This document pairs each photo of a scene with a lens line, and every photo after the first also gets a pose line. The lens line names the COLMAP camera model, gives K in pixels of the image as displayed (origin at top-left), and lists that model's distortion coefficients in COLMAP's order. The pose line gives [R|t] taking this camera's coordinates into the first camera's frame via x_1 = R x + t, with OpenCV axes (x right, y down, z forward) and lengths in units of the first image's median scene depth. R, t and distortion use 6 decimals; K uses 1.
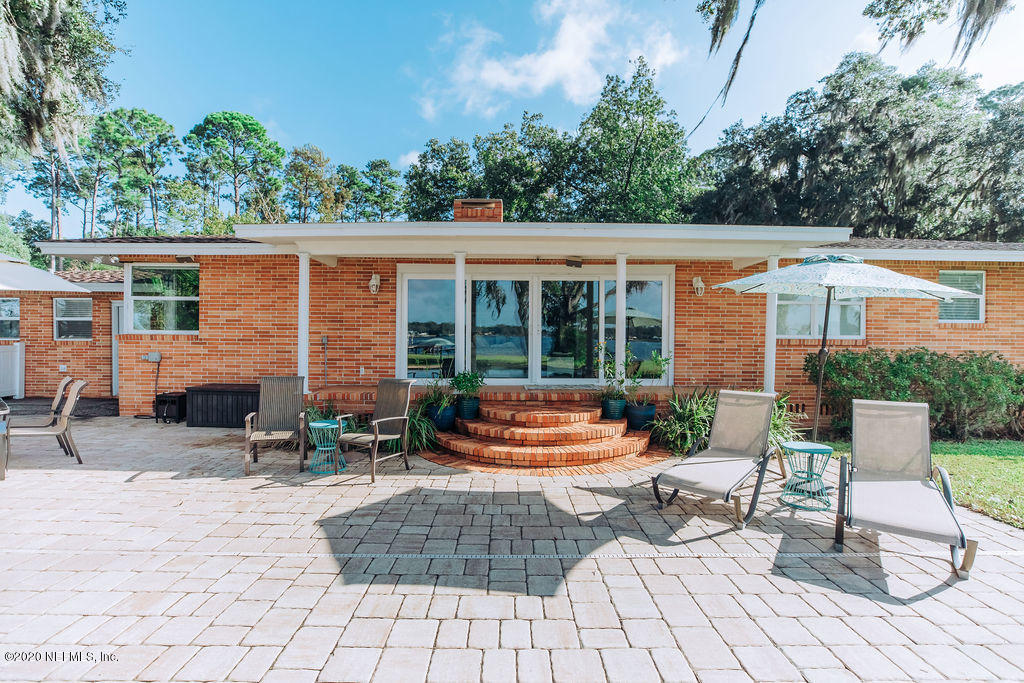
lens RADIAL K [[489.8, 0, 511.9], [0, 489.8, 342.9], [0, 0, 1]] dist [-0.039070, 0.012318]
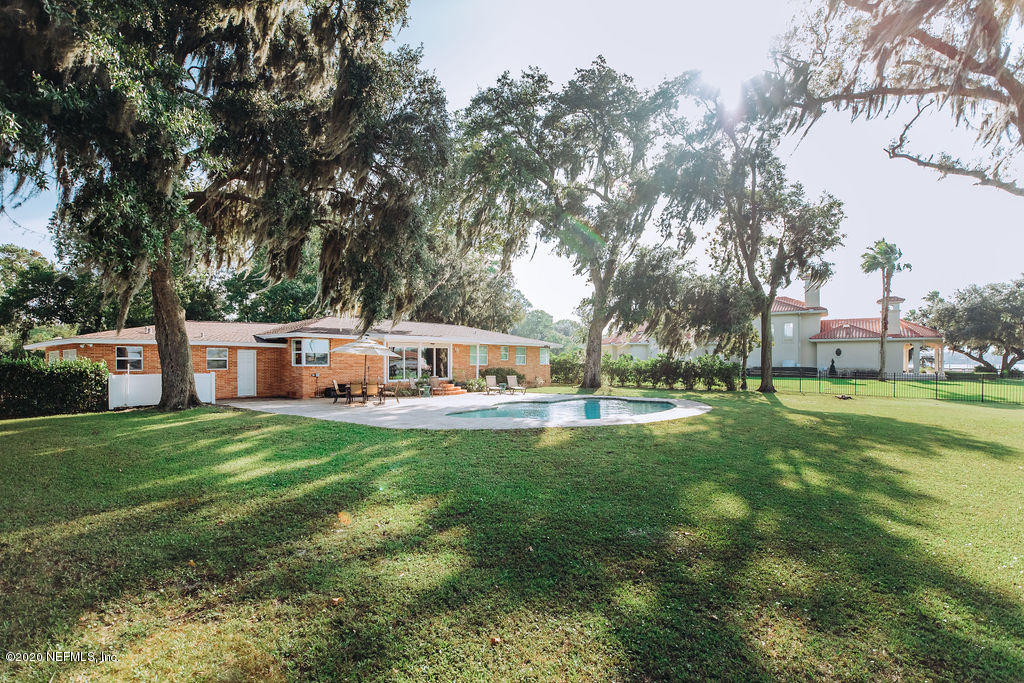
lens RADIAL K [[489.8, 0, 511.9], [0, 489.8, 342.9], [0, 0, 1]] dist [-0.039070, 0.012318]
pose [[0.610592, 0.017448, 0.791753, -1.755439], [0.008448, 0.999557, -0.028542, -0.049442], [-0.791901, 0.024117, 0.610174, -1.178224]]
